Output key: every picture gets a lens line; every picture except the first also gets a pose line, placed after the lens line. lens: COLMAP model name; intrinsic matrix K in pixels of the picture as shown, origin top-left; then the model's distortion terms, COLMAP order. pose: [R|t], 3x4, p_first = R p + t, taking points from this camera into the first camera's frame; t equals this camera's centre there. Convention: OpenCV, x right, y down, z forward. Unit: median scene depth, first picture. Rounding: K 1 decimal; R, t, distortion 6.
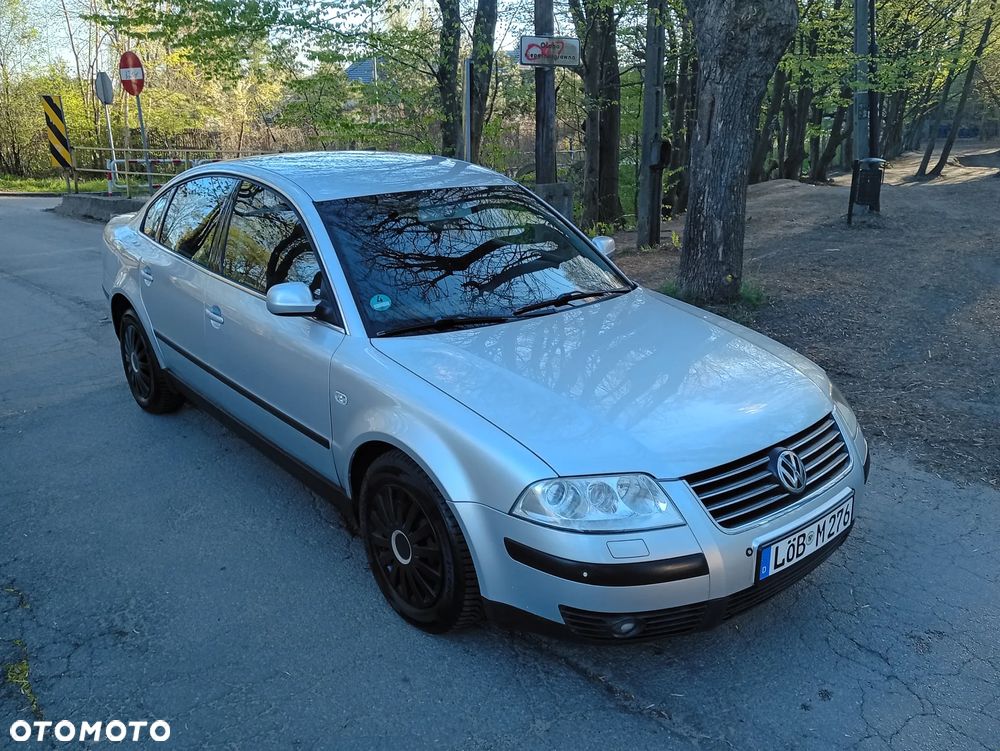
lens RADIAL K [[832.0, 0, 500.0], [0, 832.0, 375.5], [0, 0, 1]] dist [0.000619, -0.004675]
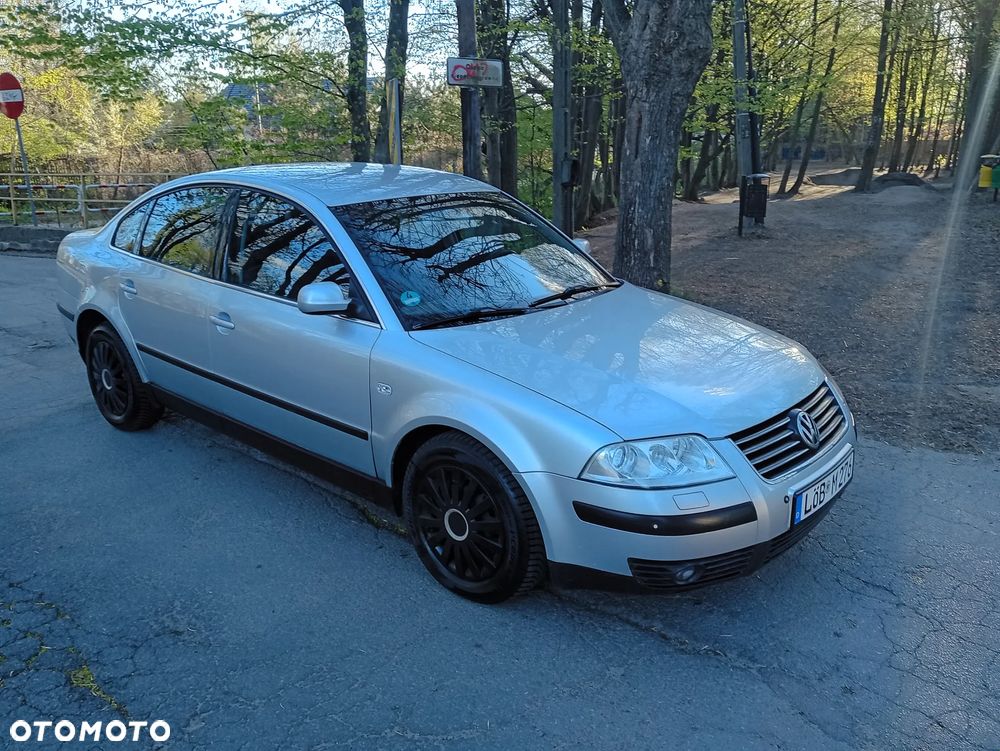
lens RADIAL K [[832.0, 0, 500.0], [0, 832.0, 375.5], [0, 0, 1]] dist [0.000619, -0.004675]
pose [[0.988872, -0.044849, 0.141850, -0.176052], [0.048960, 0.998472, -0.025620, 0.040101], [-0.140484, 0.032280, 0.989557, -0.051163]]
